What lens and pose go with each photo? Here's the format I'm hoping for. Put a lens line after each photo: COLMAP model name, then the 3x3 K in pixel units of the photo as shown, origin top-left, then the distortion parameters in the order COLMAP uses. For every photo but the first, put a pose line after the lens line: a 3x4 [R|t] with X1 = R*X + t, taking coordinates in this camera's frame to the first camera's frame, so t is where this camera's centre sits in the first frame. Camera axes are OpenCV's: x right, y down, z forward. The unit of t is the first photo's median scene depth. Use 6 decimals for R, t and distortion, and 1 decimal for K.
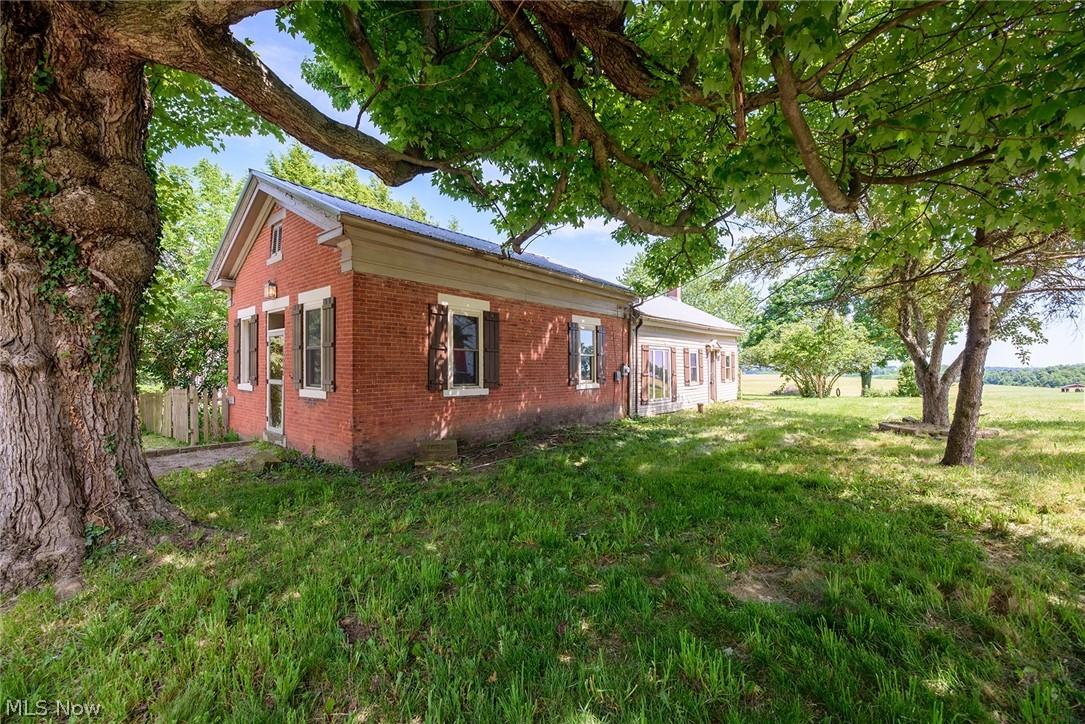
lens RADIAL K [[401.3, 0, 520.6], [0, 401.3, 364.3], [0, 0, 1]] dist [-0.002381, -0.000840]
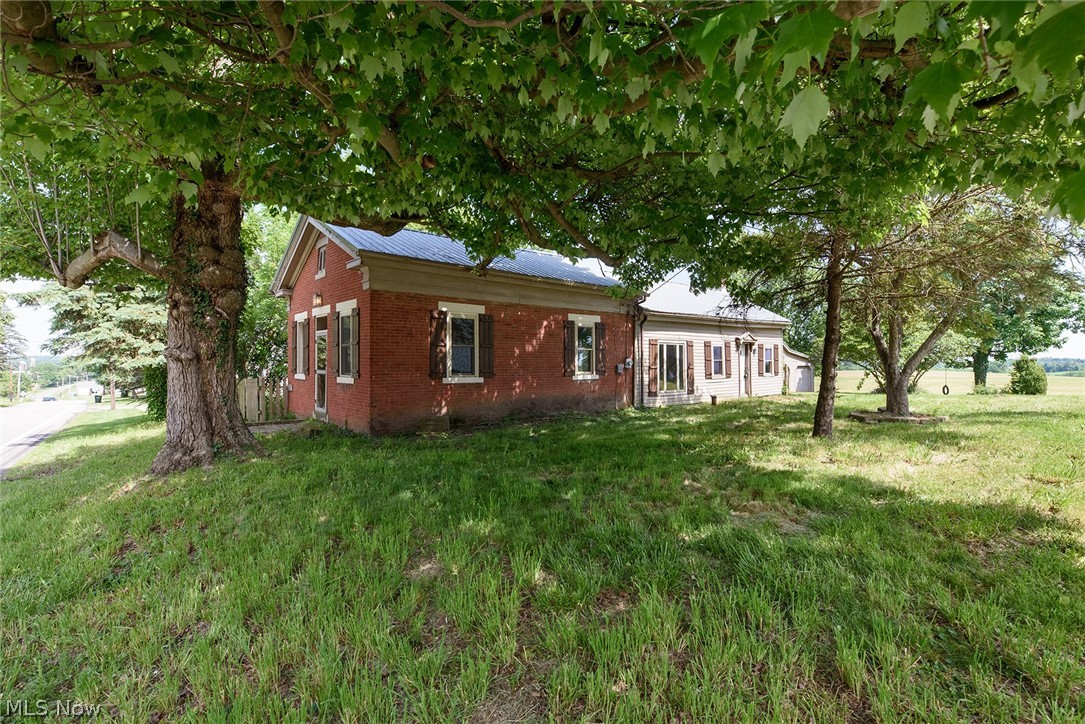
lens RADIAL K [[454.5, 0, 539.8], [0, 454.5, 358.1], [0, 0, 1]] dist [-0.002161, 0.000208]
pose [[0.991410, -0.002608, -0.130768, 0.264807], [0.002485, 0.999996, -0.001108, 0.003574], [0.130770, 0.000773, 0.991412, -0.338498]]
